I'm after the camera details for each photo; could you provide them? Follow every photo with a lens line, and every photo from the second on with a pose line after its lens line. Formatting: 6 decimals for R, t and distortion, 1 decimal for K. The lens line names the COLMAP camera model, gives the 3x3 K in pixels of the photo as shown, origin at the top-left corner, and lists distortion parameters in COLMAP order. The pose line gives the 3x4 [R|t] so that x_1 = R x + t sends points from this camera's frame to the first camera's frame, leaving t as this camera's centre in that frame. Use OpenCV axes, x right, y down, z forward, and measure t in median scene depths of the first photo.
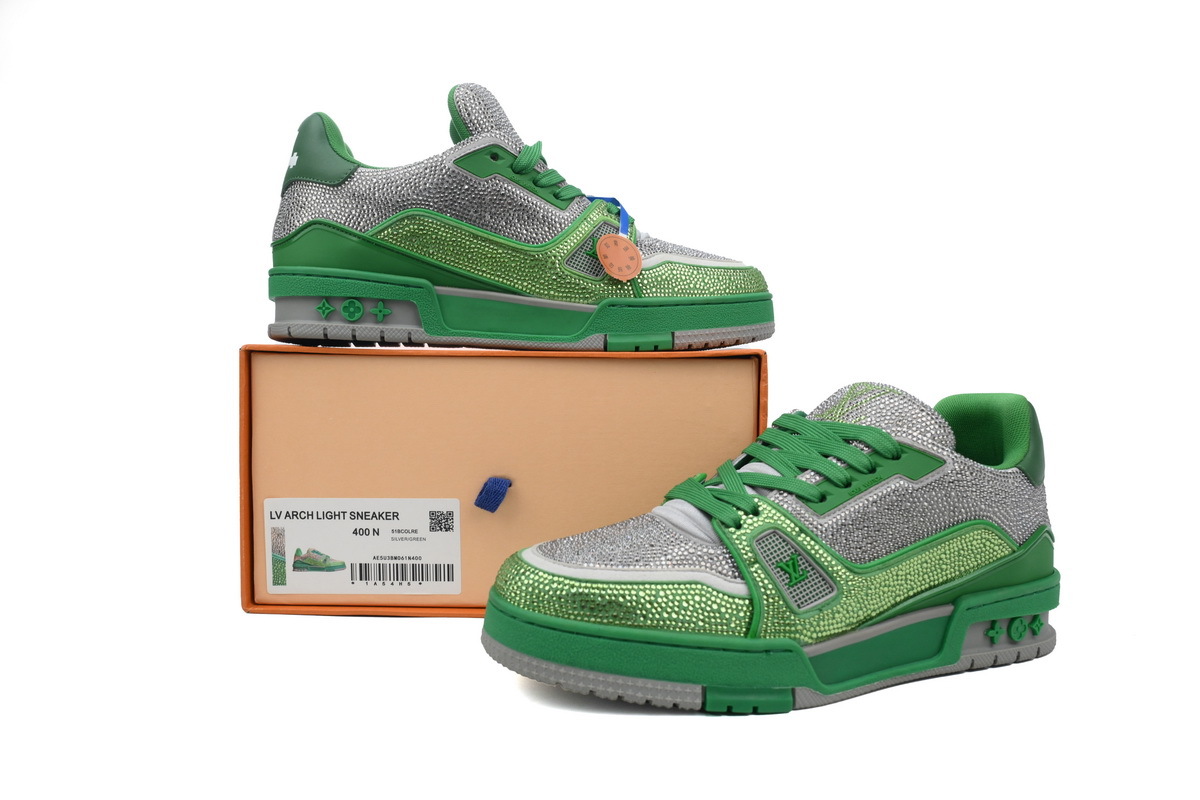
lens RADIAL K [[979.3, 0, 600.0], [0, 979.3, 400.0], [0, 0, 1]] dist [0.004953, 0.002191]
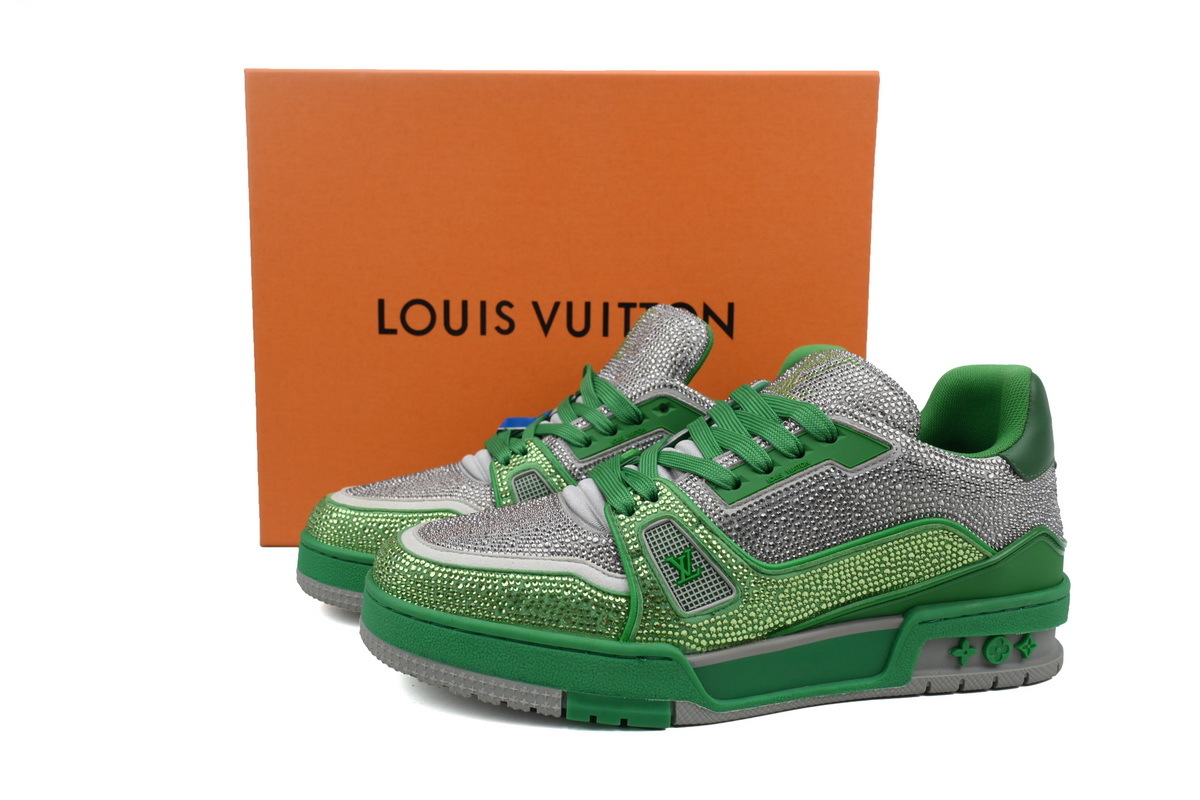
lens RADIAL K [[979.3, 0, 600.0], [0, 979.3, 400.0], [0, 0, 1]] dist [0.004953, 0.002191]
pose [[0.977955, 0.024199, -0.207410, 0.295907], [-0.015330, 0.998902, 0.044261, -0.010785], [0.208253, -0.040106, 0.977252, 0.140241]]
